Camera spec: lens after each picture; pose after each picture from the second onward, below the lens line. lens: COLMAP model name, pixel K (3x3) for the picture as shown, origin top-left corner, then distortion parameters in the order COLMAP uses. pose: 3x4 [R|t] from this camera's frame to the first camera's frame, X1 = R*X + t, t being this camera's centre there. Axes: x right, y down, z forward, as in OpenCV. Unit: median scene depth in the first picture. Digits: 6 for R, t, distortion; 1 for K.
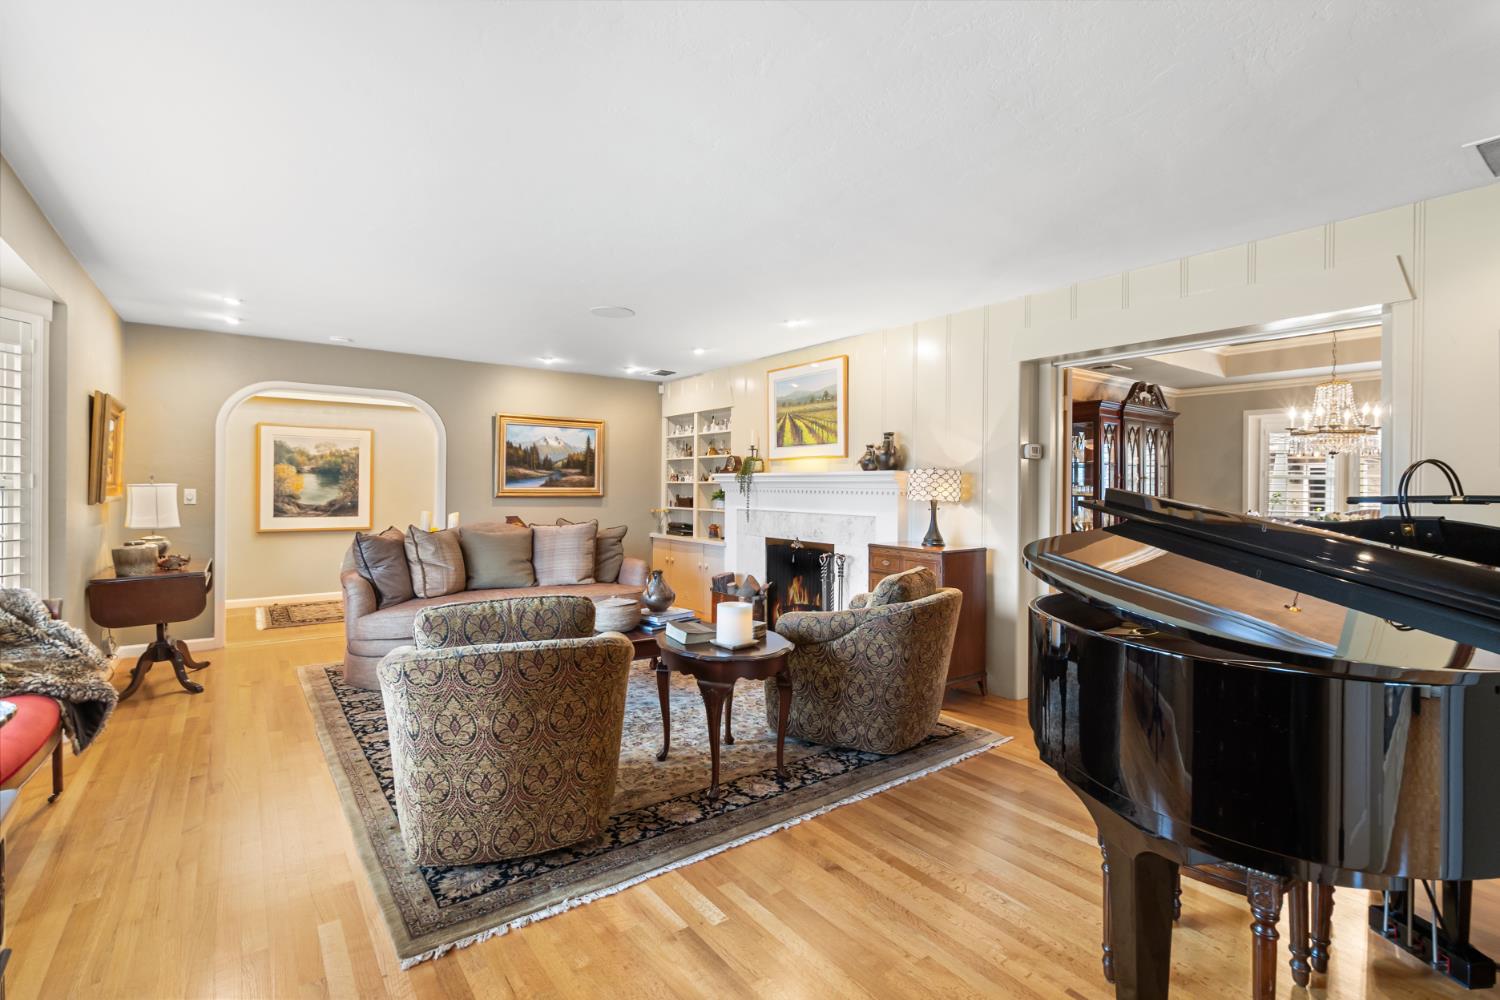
lens RADIAL K [[710.2, 0, 750.0], [0, 710.2, 500.0], [0, 0, 1]] dist [0.004340, 0.000393]
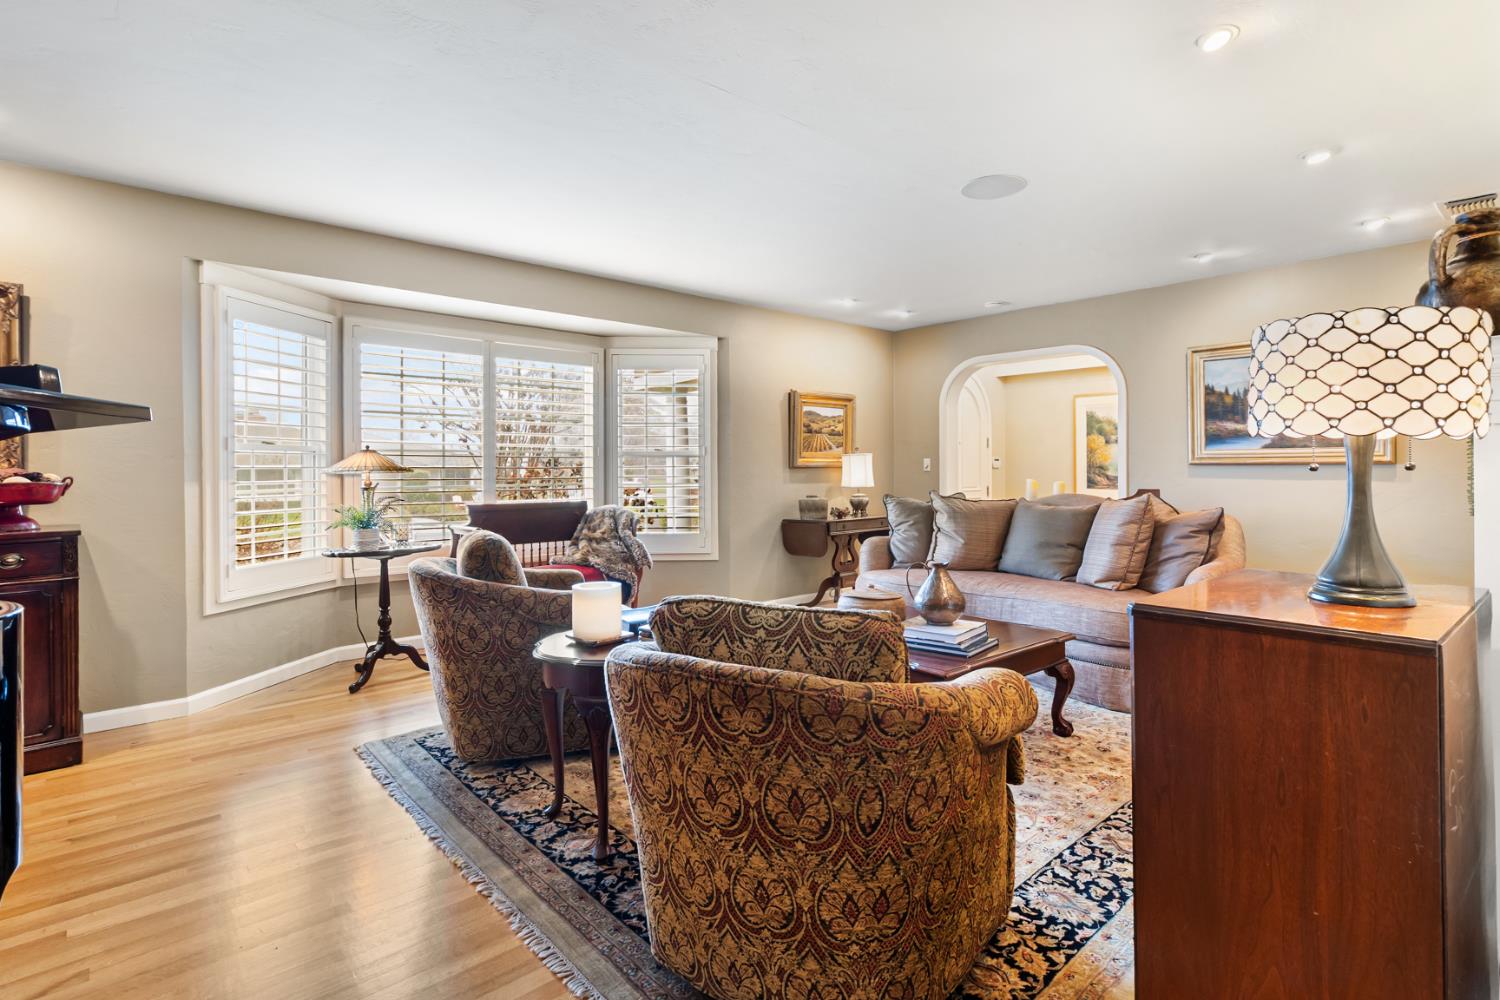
lens RADIAL K [[710.2, 0, 750.0], [0, 710.2, 500.0], [0, 0, 1]] dist [0.004340, 0.000393]
pose [[0.101601, 0.038133, -0.994094, 0.399576], [-0.013550, 0.999225, 0.036945, 0.014272], [0.994733, 0.009716, 0.102039, 0.594005]]
